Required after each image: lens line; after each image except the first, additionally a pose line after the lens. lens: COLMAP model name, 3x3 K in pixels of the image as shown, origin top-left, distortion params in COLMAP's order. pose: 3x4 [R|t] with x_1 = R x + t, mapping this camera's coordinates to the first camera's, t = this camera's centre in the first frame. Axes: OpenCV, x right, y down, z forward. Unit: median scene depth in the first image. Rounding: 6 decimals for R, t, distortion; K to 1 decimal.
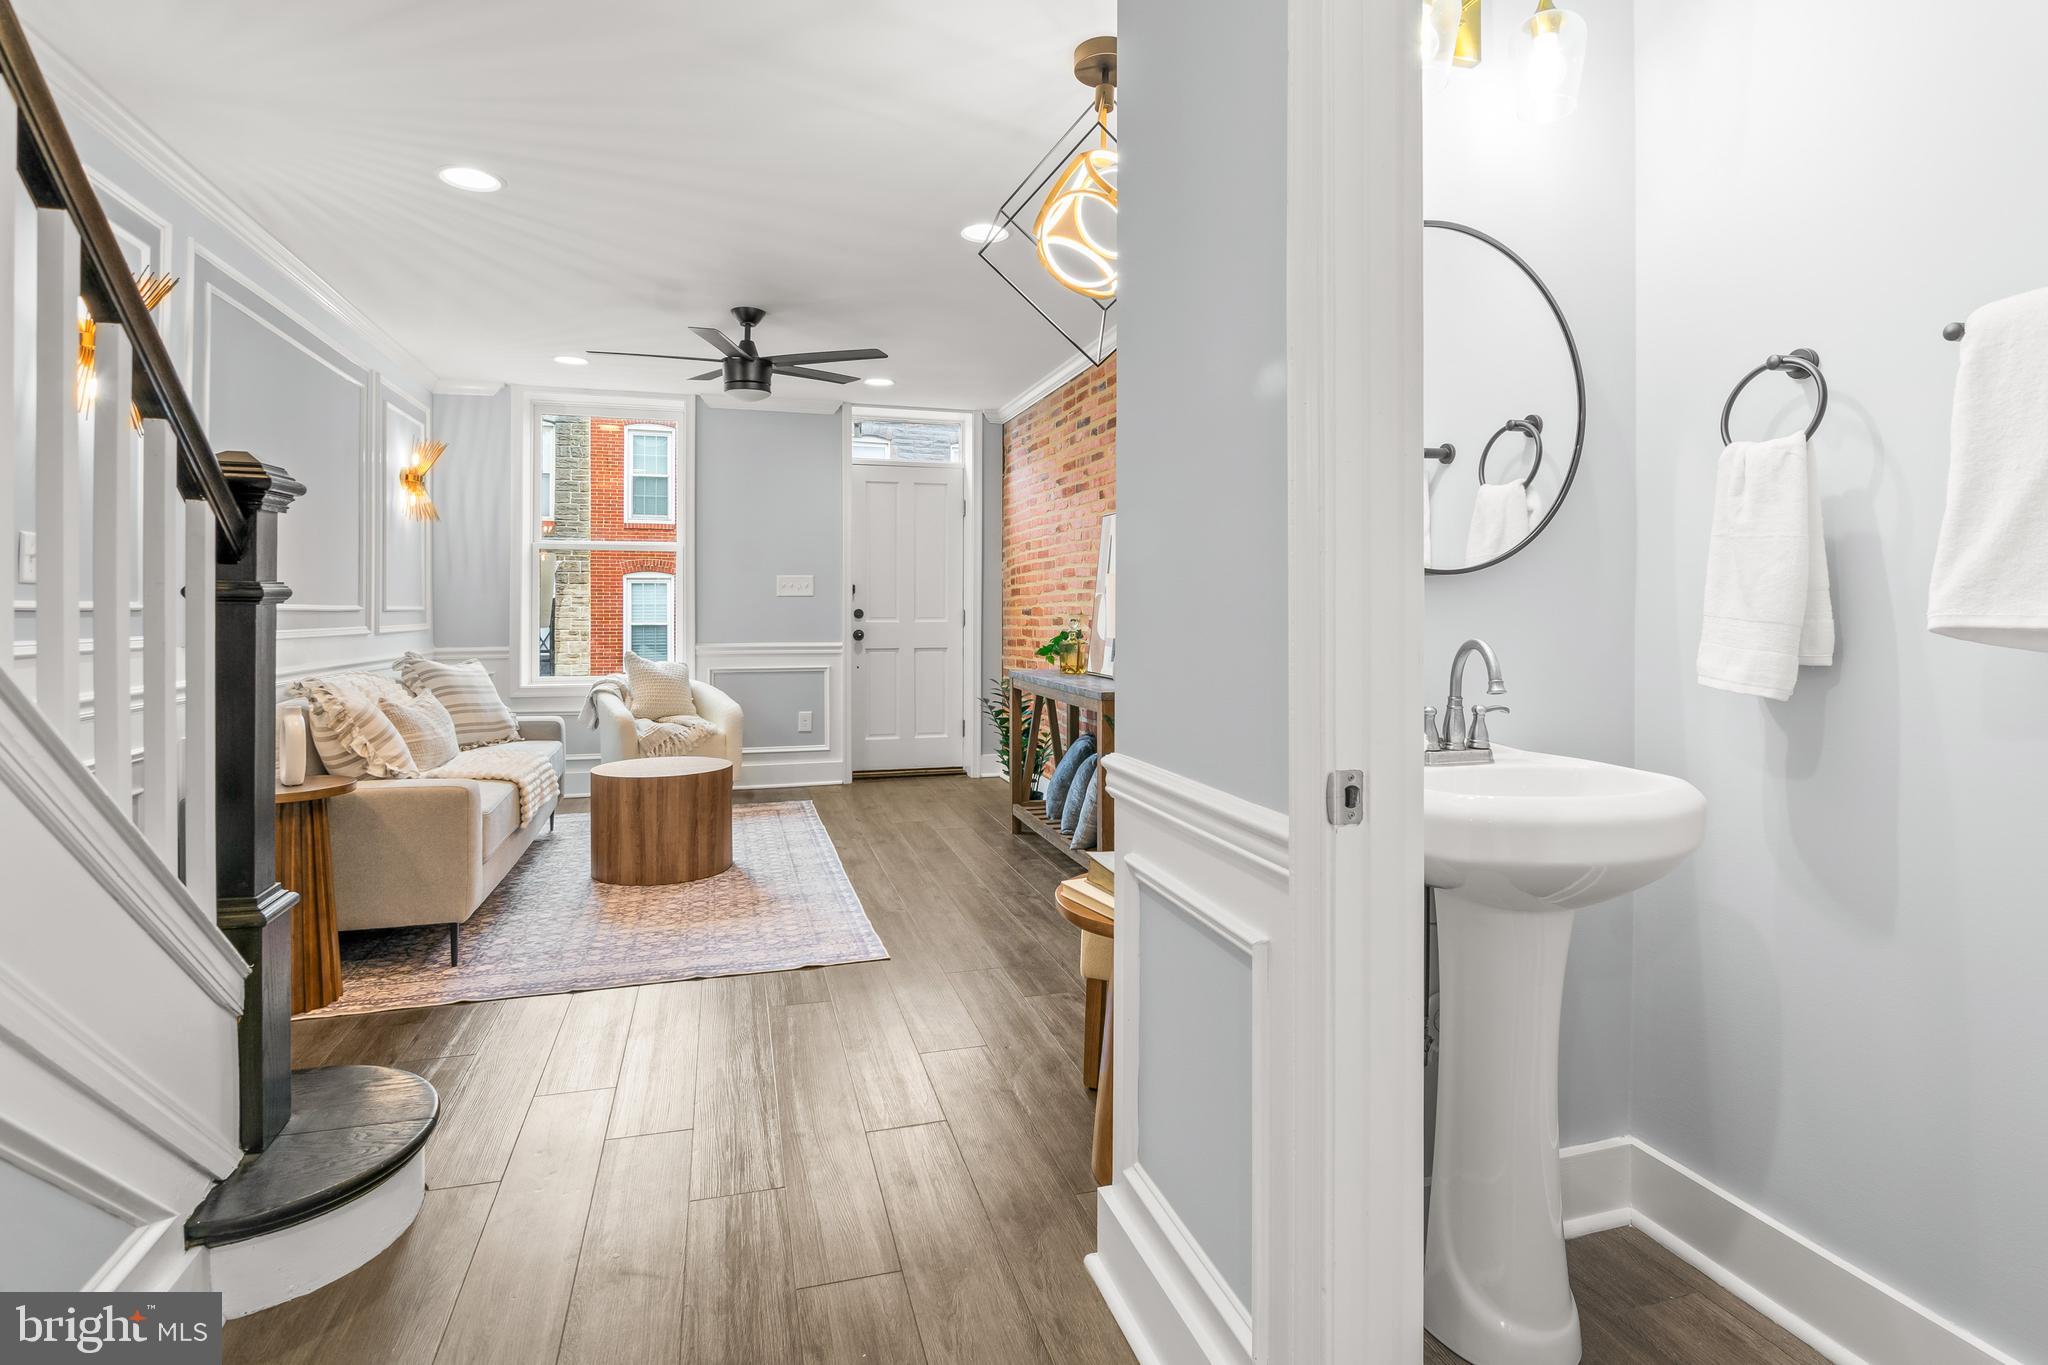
lens RADIAL K [[1015.5, 0, 1026.5], [0, 1015.5, 612.0], [0, 0, 1]] dist [-0.005775, -0.003473]
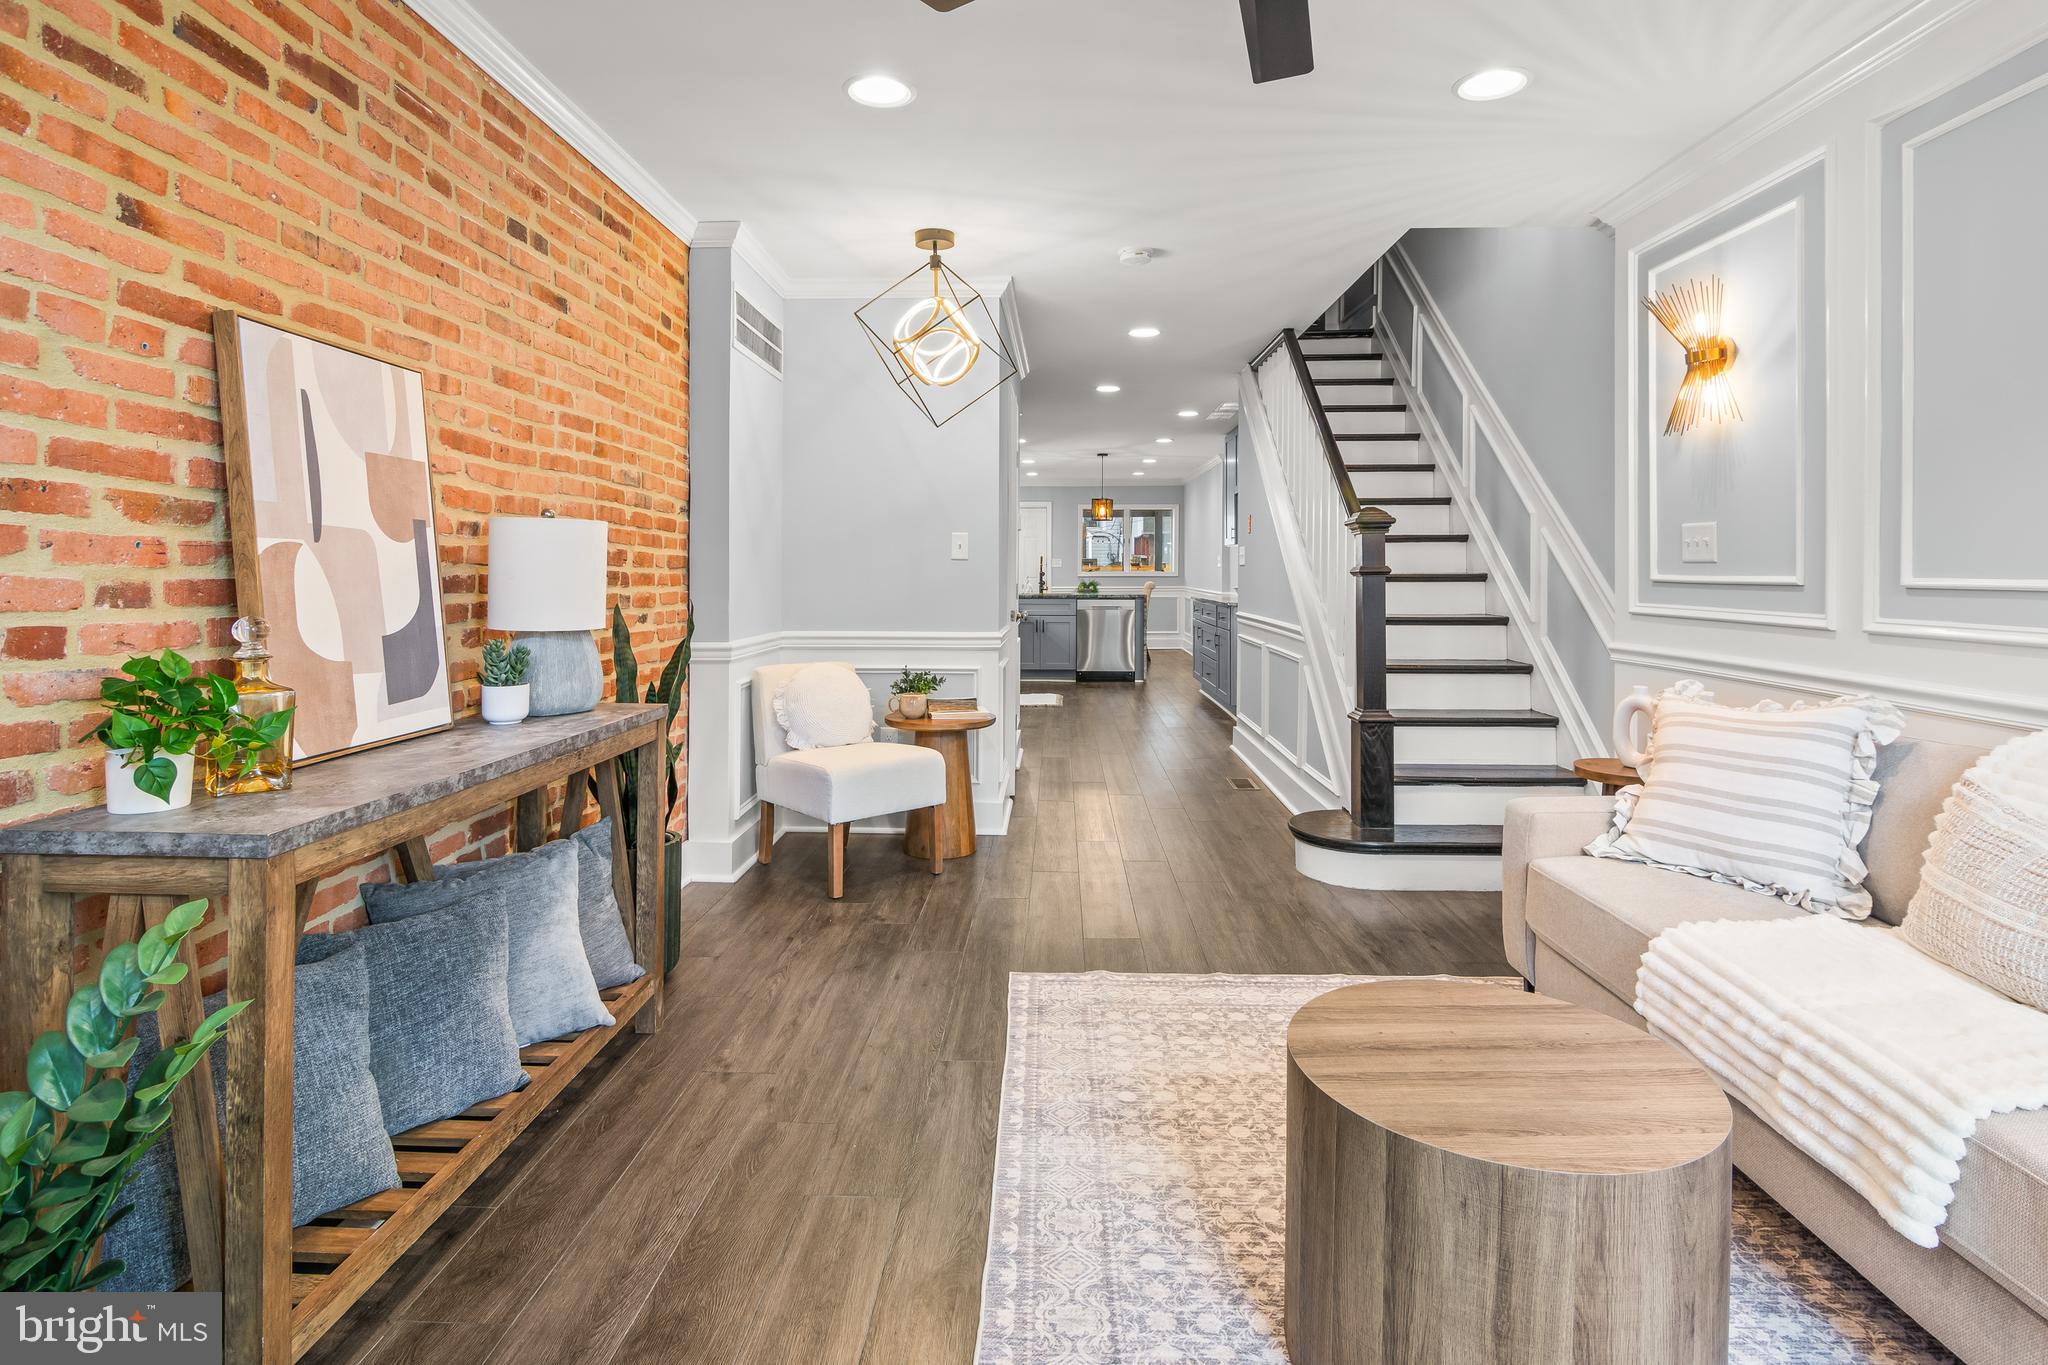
lens RADIAL K [[1015.5, 0, 1046.6], [0, 1015.5, 573.1], [0, 0, 1]] dist [-0.005775, -0.003473]
pose [[-0.954719, -0.005898, 0.297449, -0.275953], [-0.004400, 0.999974, 0.005705, -0.009196], [-0.297475, 0.004138, -0.954721, 1.189021]]
